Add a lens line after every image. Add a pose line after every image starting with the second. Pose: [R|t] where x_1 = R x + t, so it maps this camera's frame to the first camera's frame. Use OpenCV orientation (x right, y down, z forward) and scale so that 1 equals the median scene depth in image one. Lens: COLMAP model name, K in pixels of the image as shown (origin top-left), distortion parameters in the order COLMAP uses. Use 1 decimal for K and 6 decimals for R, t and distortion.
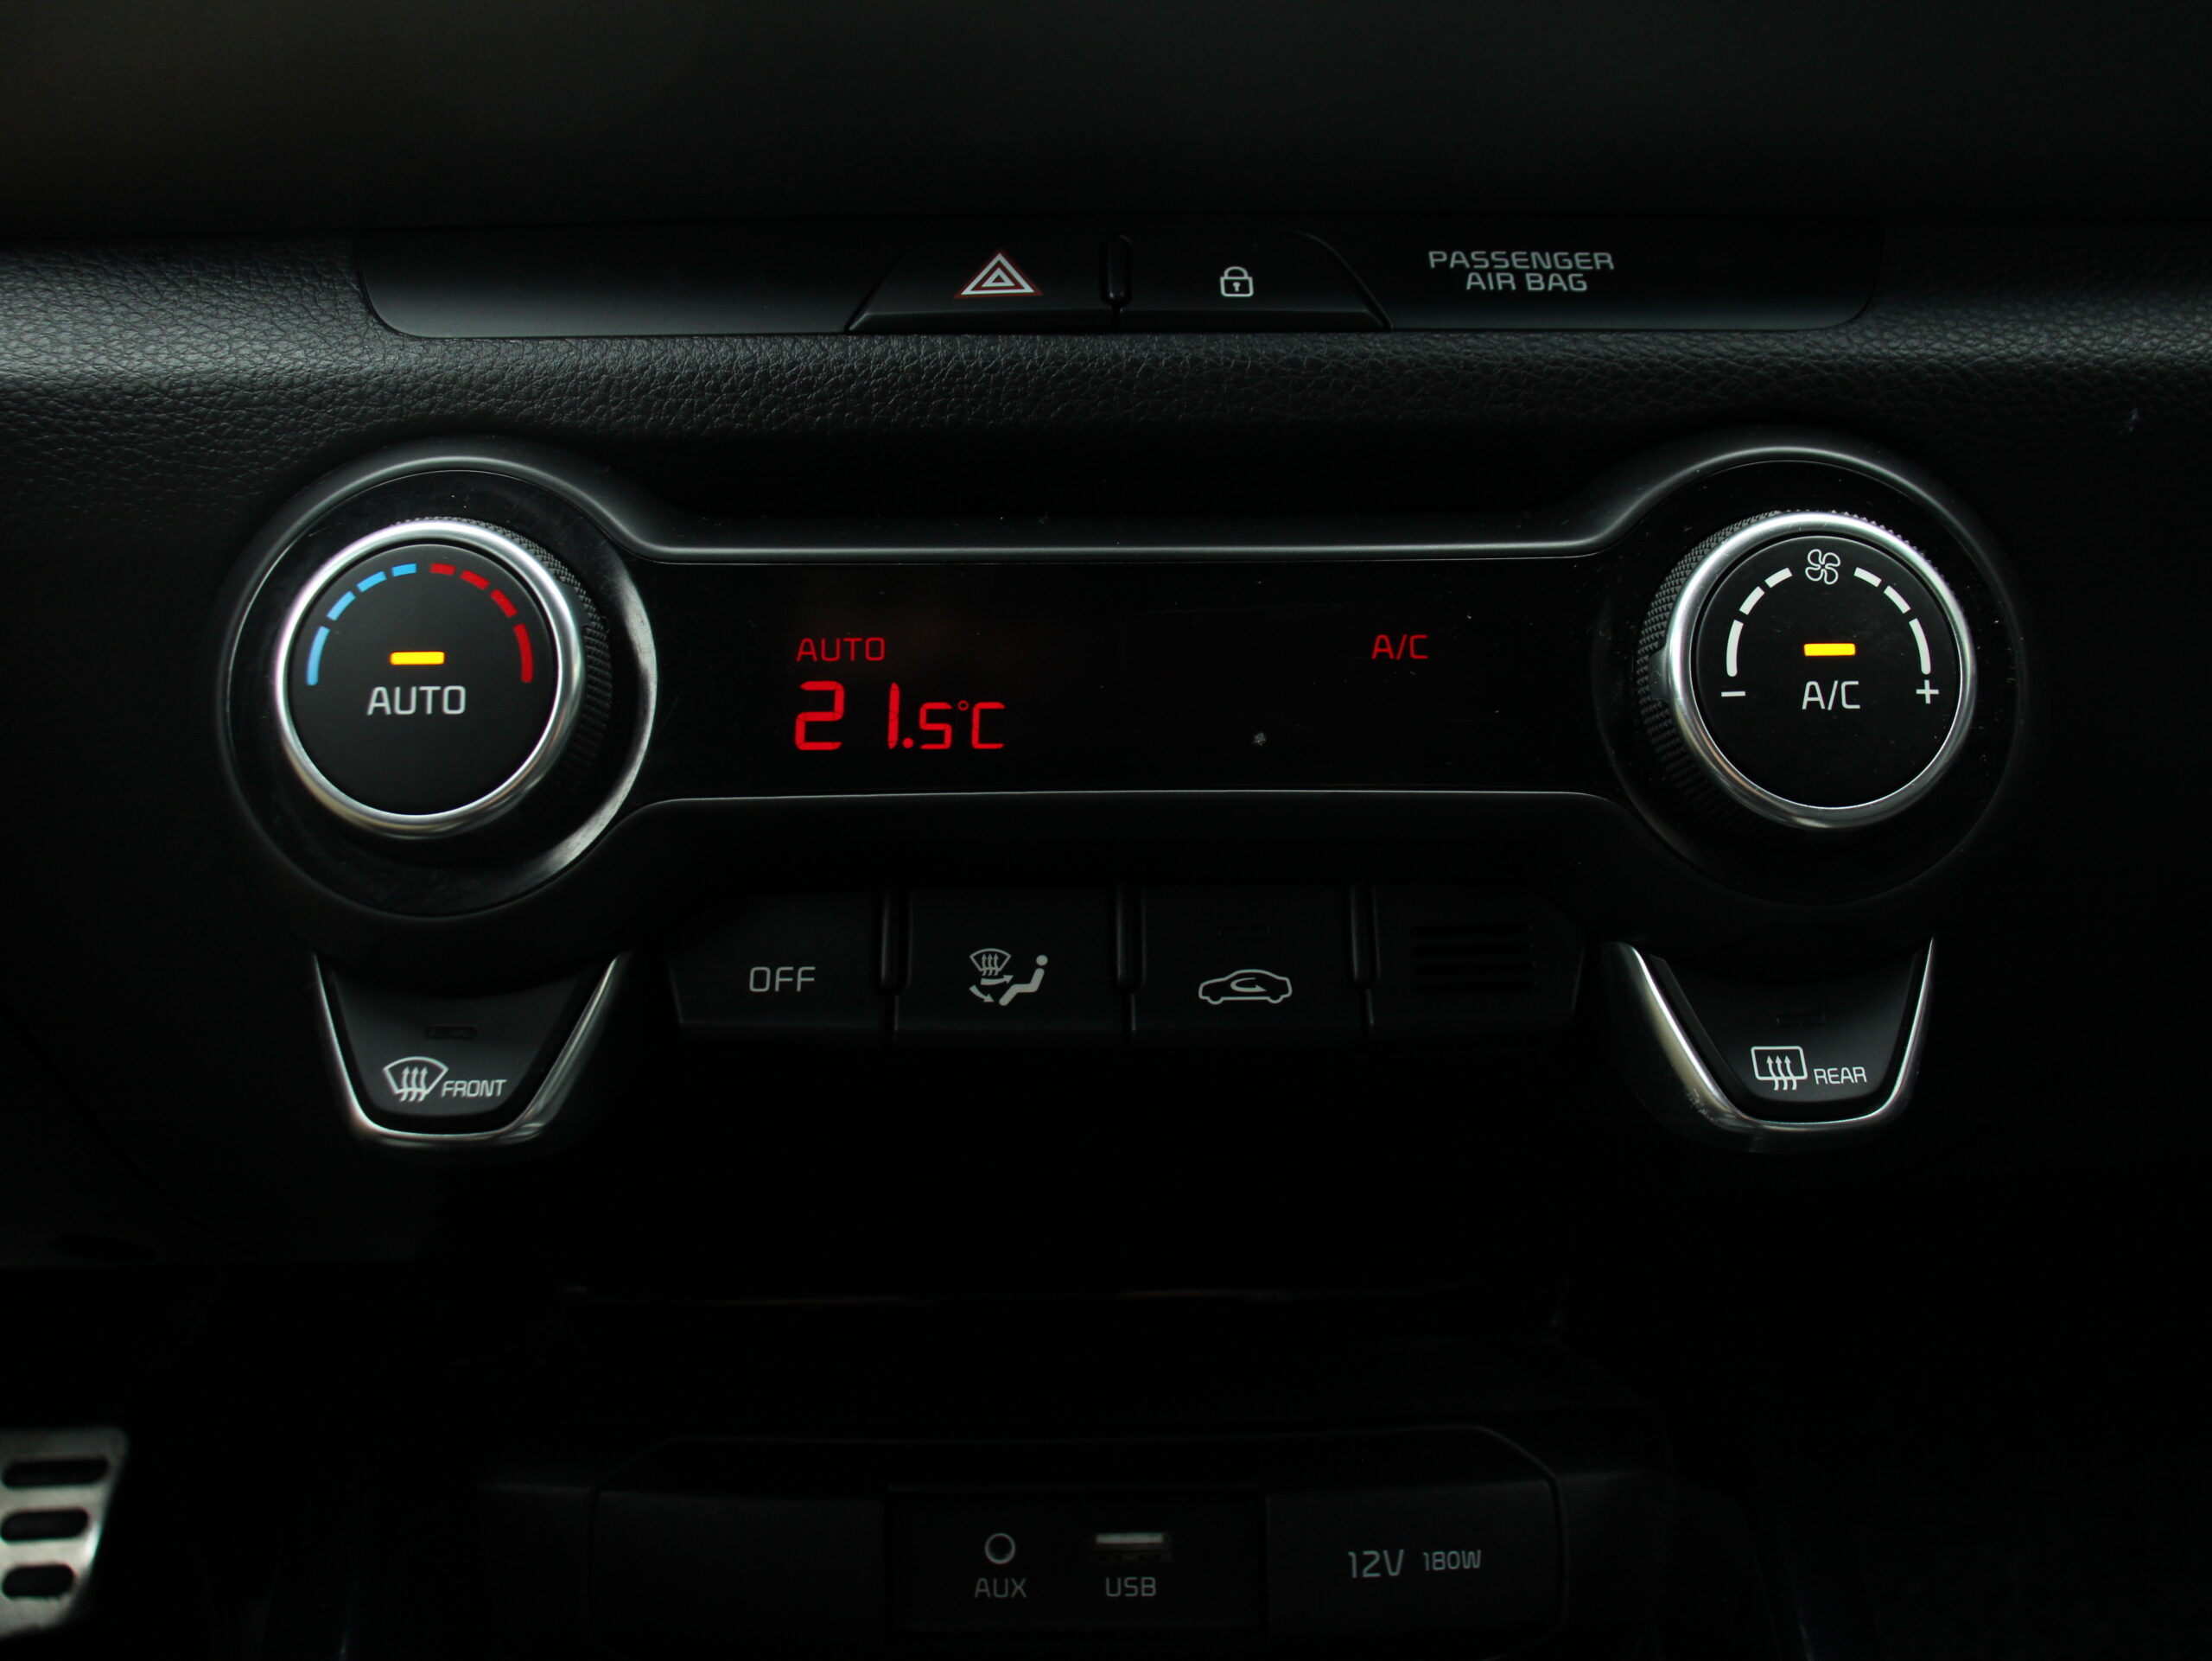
lens RADIAL K [[1984.2, 0, 1108.7], [0, 1984.2, 776.3], [0, 0, 1]] dist [-0.187043, 0.148405]
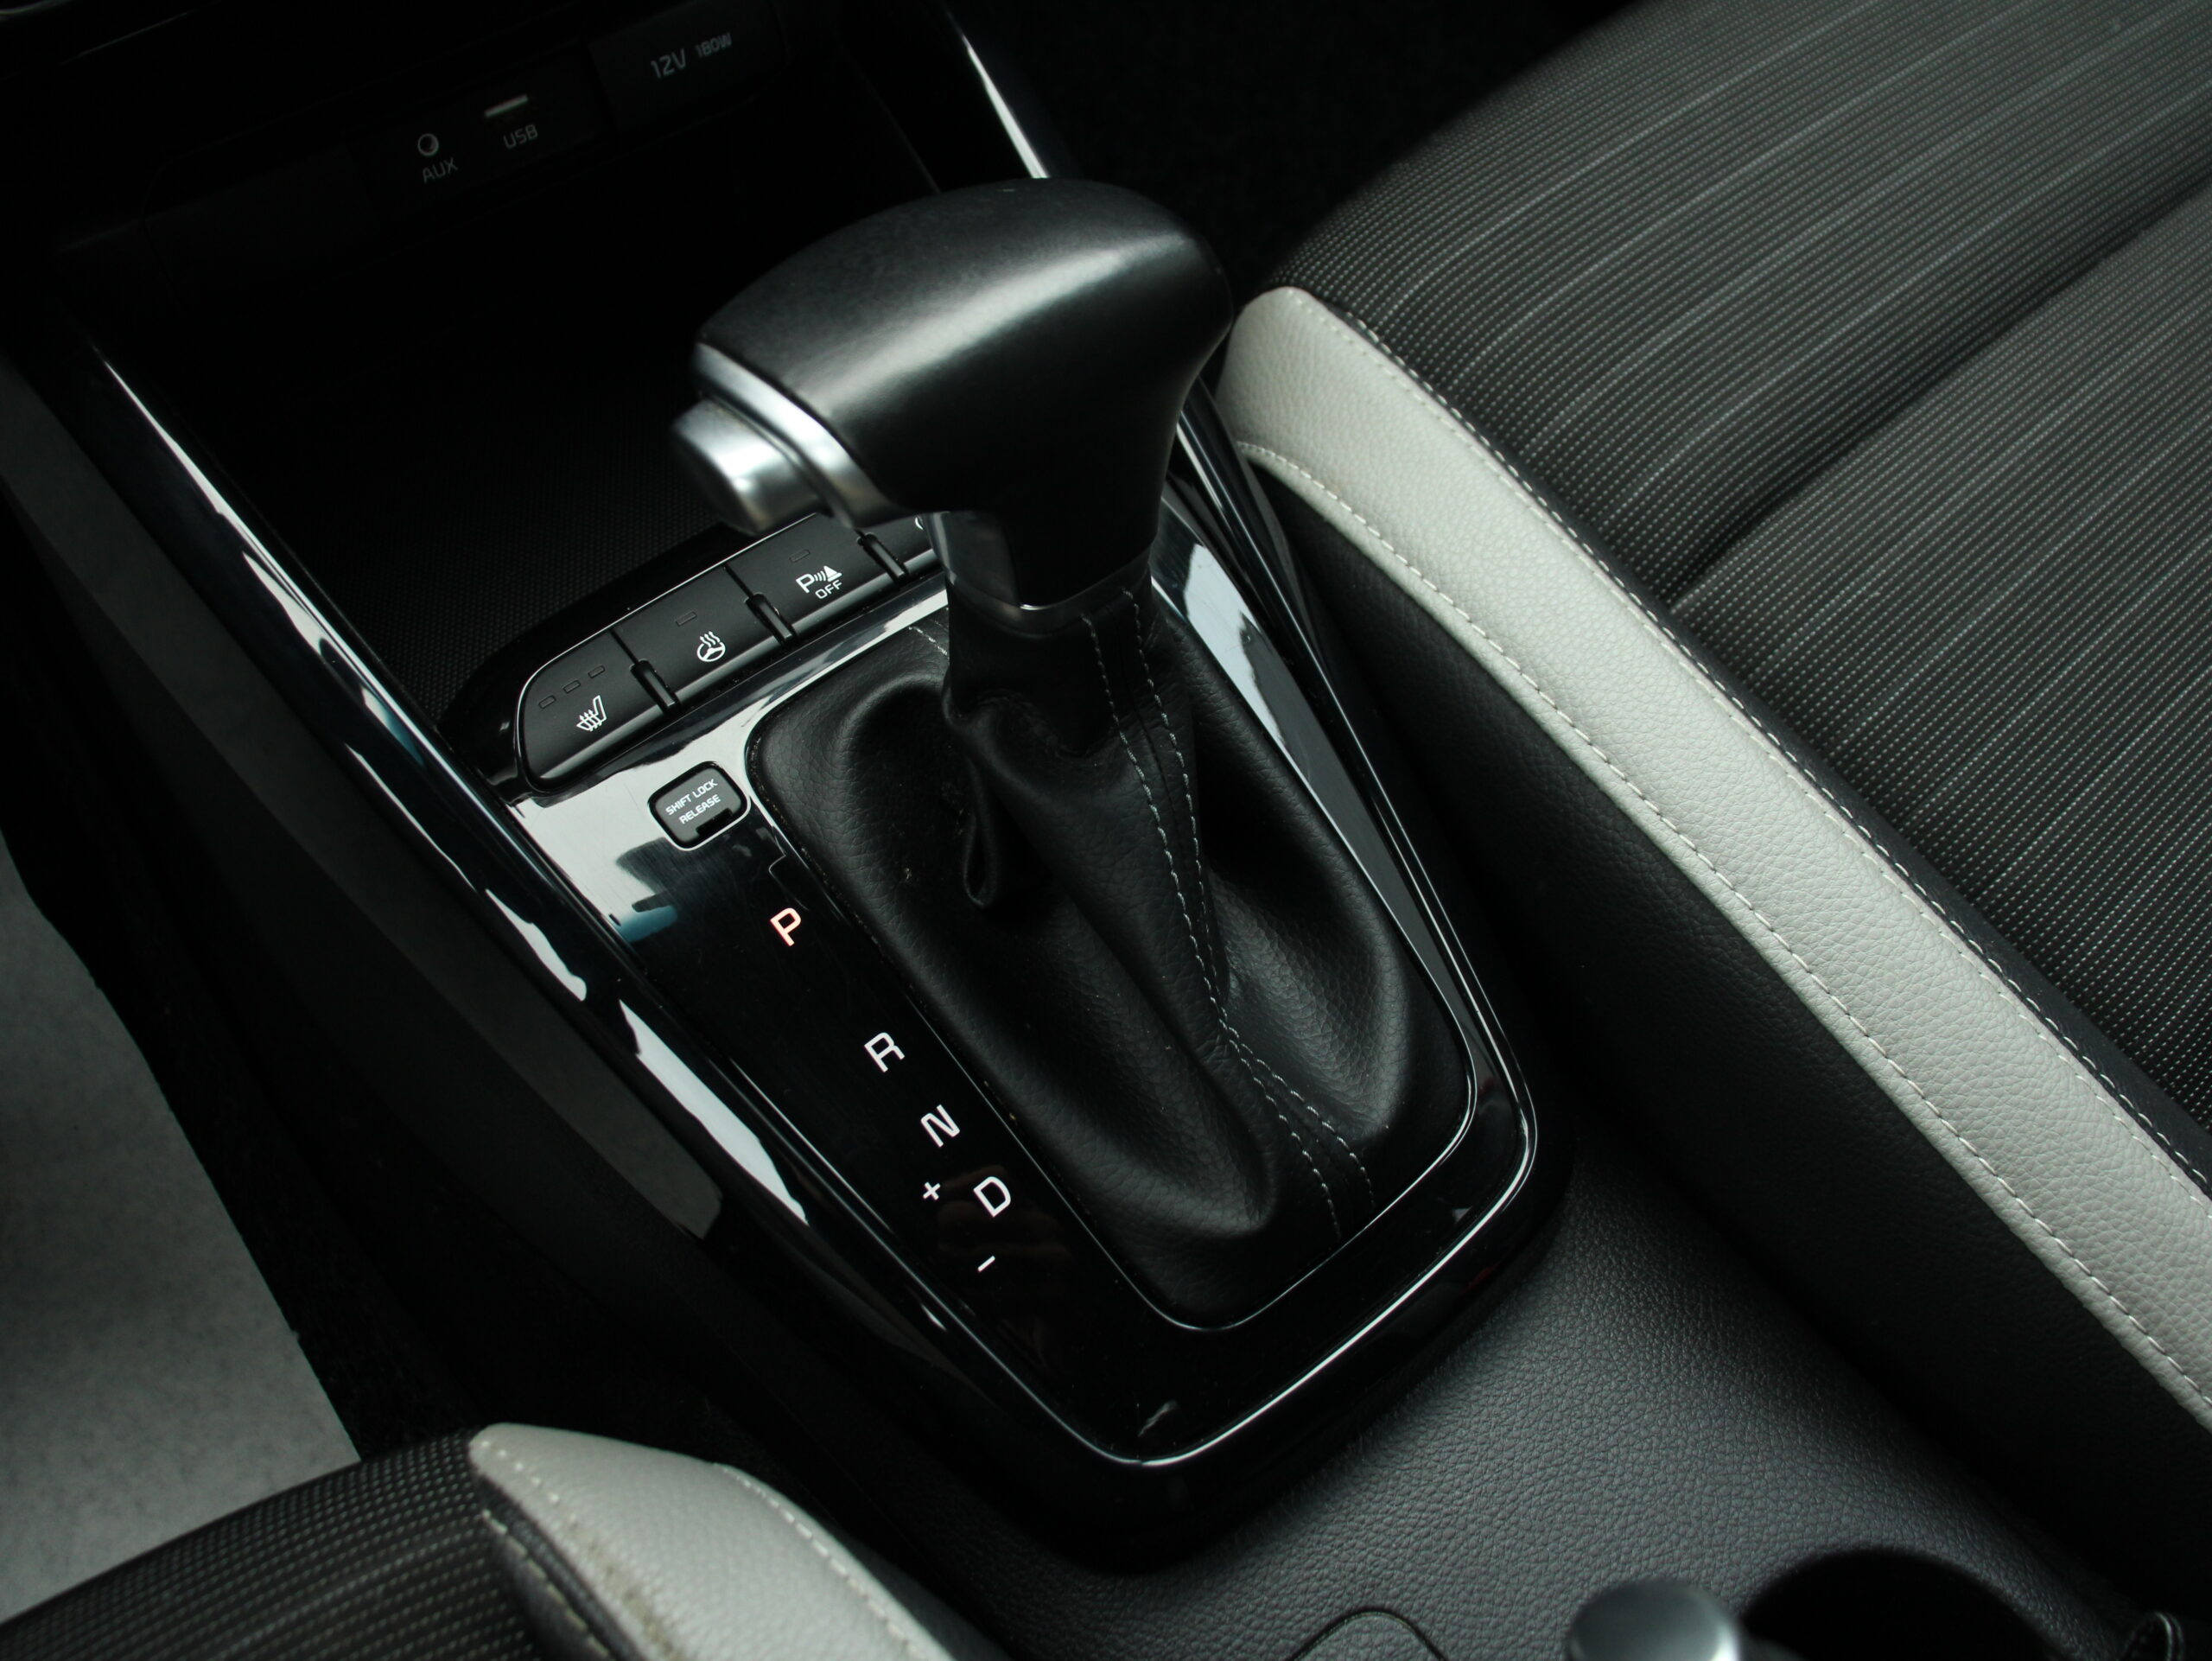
lens RADIAL K [[1984.2, 0, 1108.7], [0, 1984.2, 776.3], [0, 0, 1]] dist [-0.187043, 0.148405]
pose [[0.822454, -0.459411, 0.335426, -0.406386], [0.102711, 0.699924, 0.706794, -0.274521], [-0.559481, -0.546854, 0.622842, -0.519021]]
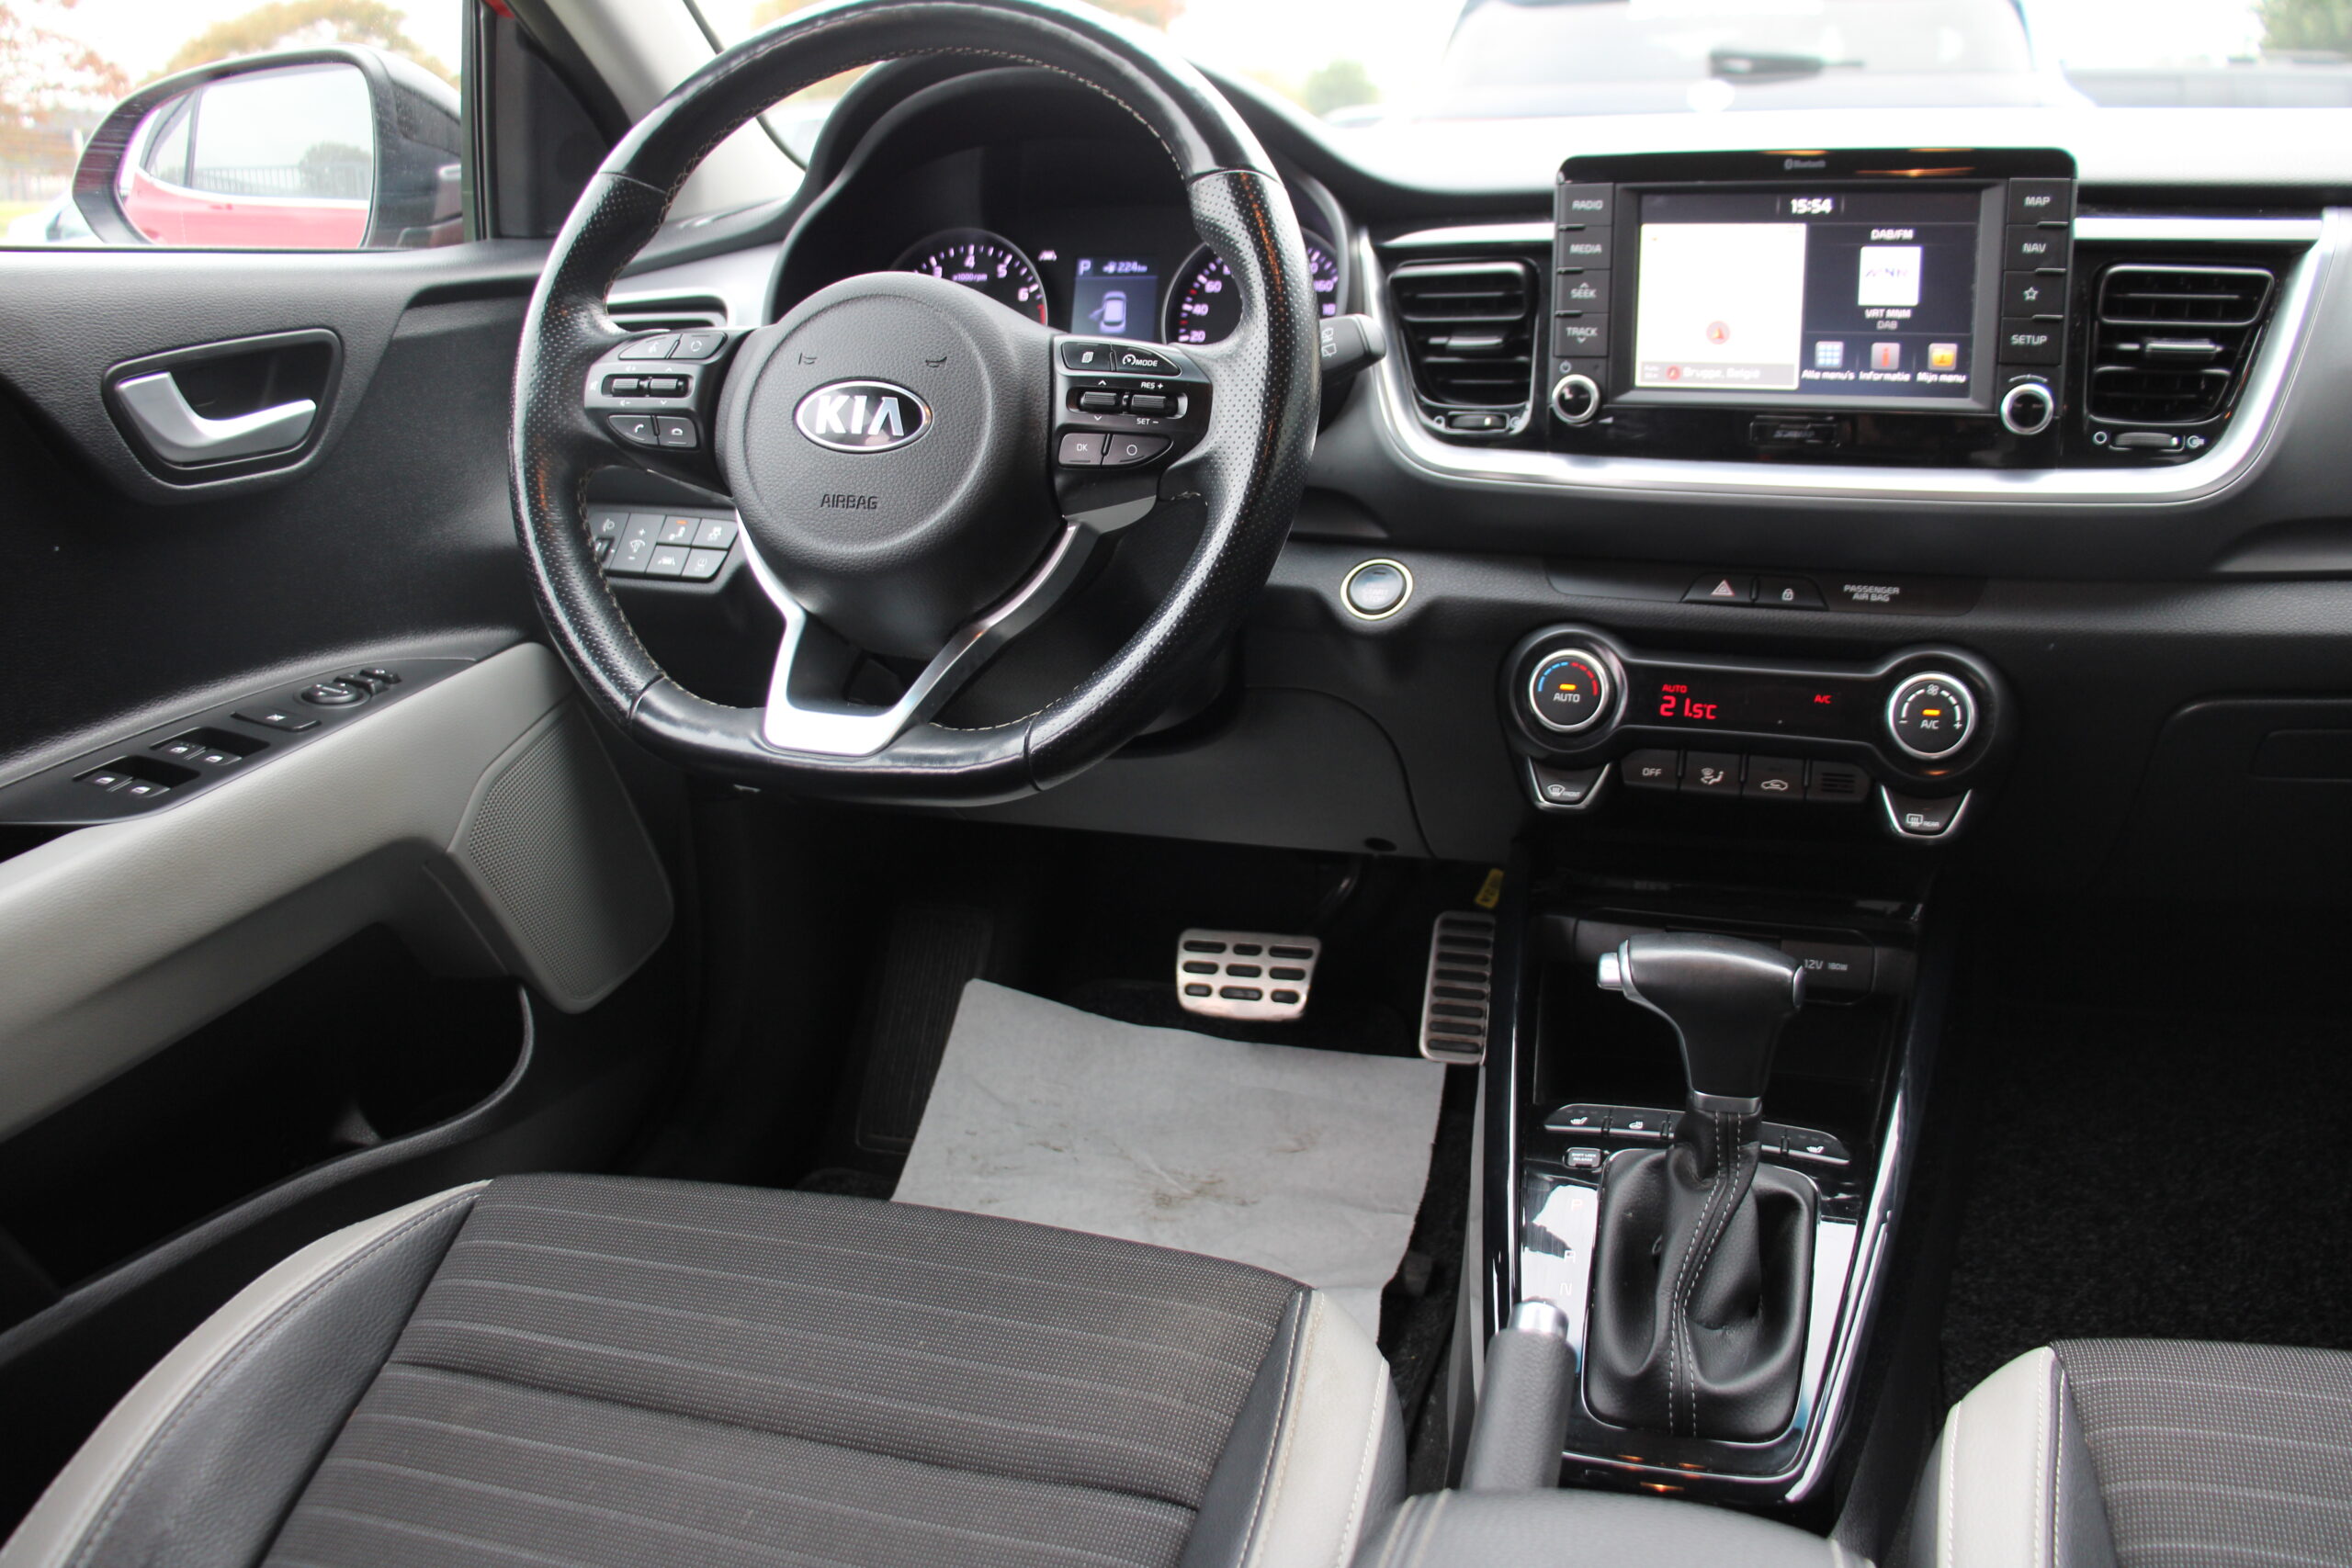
lens RADIAL K [[1895.8, 0, 1188.3], [0, 1895.8, 767.1], [0, 0, 1]] dist [-0.179494, 0.141790]
pose [[0.928068, 0.086623, -0.362197, 0.320817], [-0.042100, 0.990741, 0.129072, -0.343727], [0.370024, -0.104539, 0.923122, -2.727177]]
